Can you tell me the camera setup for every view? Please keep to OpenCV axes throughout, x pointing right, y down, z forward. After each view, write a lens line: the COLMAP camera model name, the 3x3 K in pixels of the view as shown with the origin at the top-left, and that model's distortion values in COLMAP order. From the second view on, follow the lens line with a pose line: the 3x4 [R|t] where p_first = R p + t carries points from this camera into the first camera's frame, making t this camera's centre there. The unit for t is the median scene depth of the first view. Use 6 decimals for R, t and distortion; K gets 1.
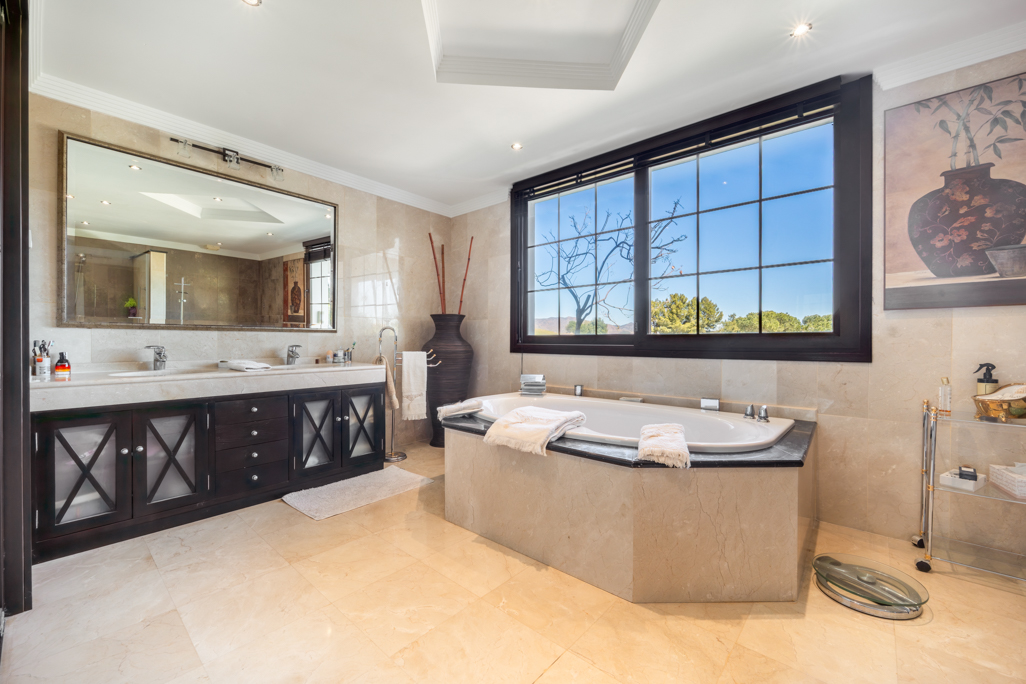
lens RADIAL K [[408.0, 0, 507.6], [0, 408.0, 345.5], [0, 0, 1]] dist [-0.001442, -0.000339]
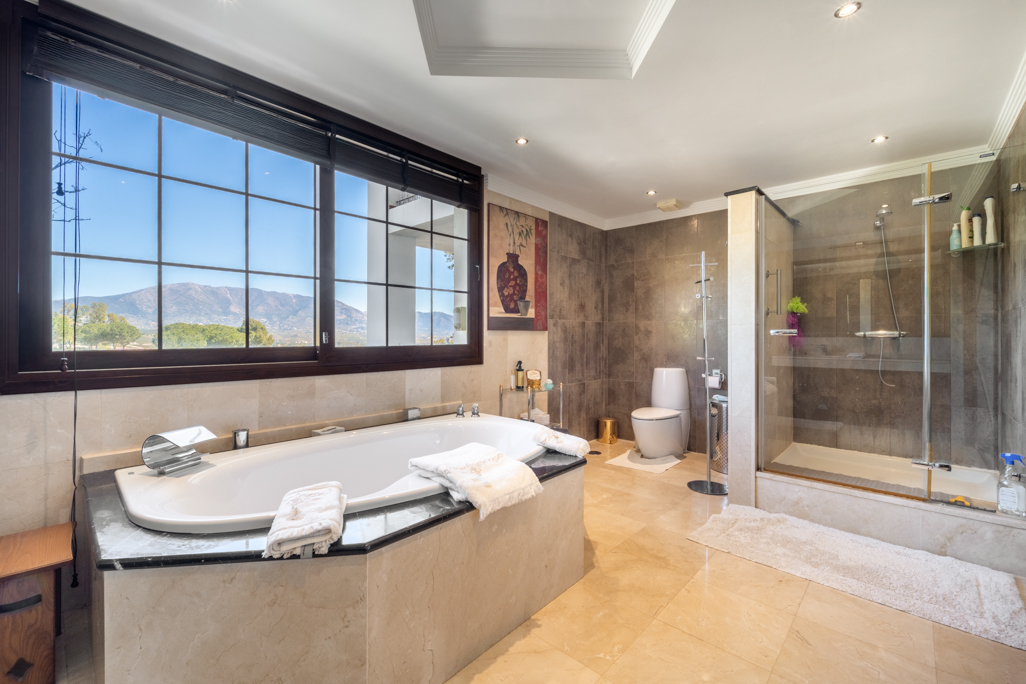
lens RADIAL K [[424.3, 0, 513.0], [0, 424.3, 342.0], [0, 0, 1]] dist [-0.002602, -0.000231]
pose [[0.026566, -0.009299, 0.999604, -0.734459], [0.016570, 0.999823, 0.008861, -0.057461], [-0.999510, 0.016328, 0.026715, 0.909944]]
